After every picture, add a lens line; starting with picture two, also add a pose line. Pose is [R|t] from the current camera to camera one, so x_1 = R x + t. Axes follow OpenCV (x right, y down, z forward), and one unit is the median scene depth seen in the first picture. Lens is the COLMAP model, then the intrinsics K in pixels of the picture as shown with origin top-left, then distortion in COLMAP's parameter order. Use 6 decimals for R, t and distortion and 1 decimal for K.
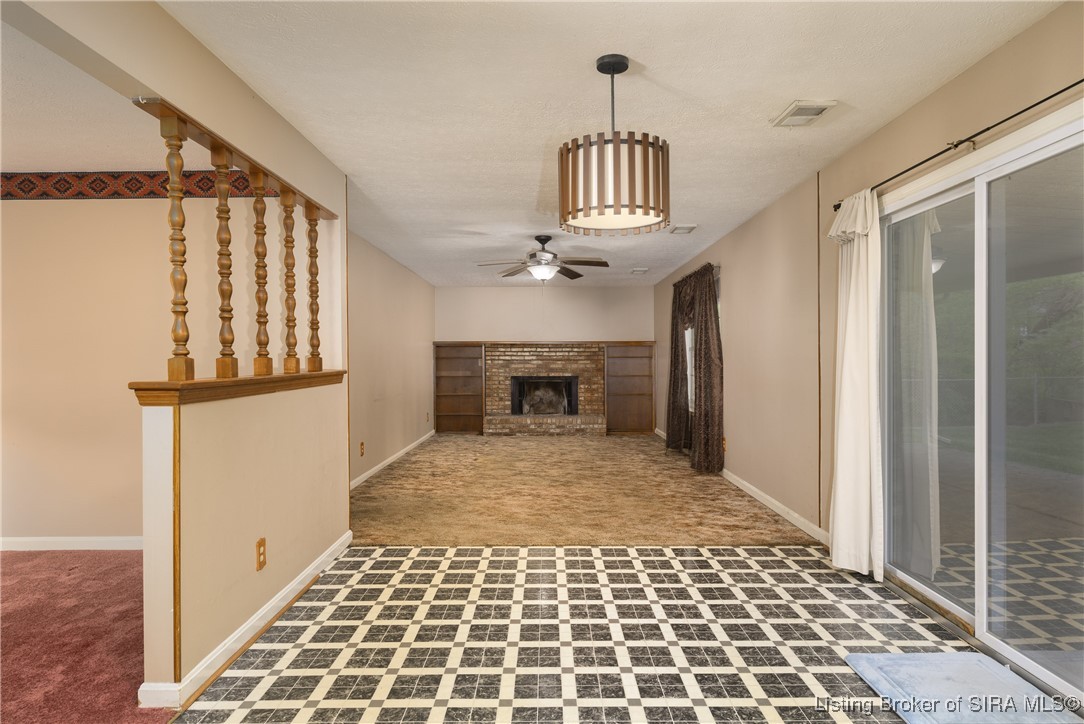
lens RADIAL K [[629.2, 0, 542.2], [0, 629.2, 359.6], [0, 0, 1]] dist [0.005673, -0.001246]
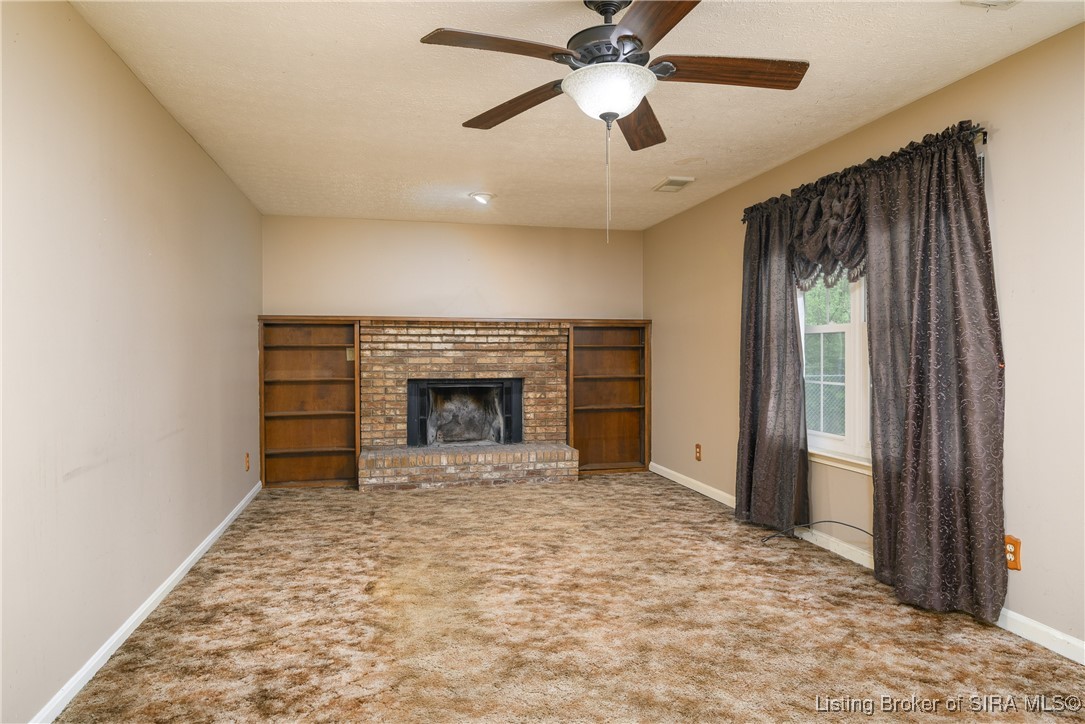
lens RADIAL K [[629.7, 0, 543.5], [0, 629.7, 360.5], [0, 0, 1]] dist [0.005673, -0.001246]
pose [[0.974318, -0.002215, 0.225165, -0.057957], [0.001211, 0.999989, 0.004596, 0.007455], [-0.225173, -0.004205, 0.974310, 0.424065]]
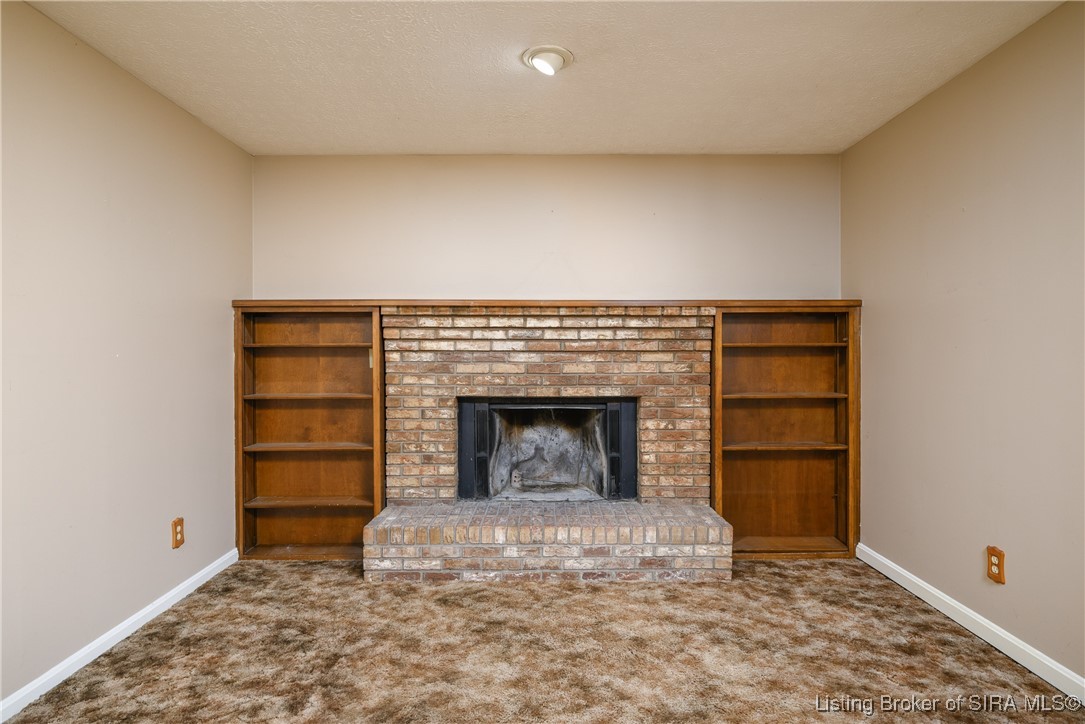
lens RADIAL K [[609.9, 0, 545.0], [0, 609.9, 353.8], [0, 0, 1]] dist [-0.000255, 0.001197]
pose [[0.999992, 0.000950, 0.003974, 0.000899], [-0.000923, 0.999978, -0.006614, 0.004026], [-0.003981, 0.006611, 0.999970, 0.649006]]
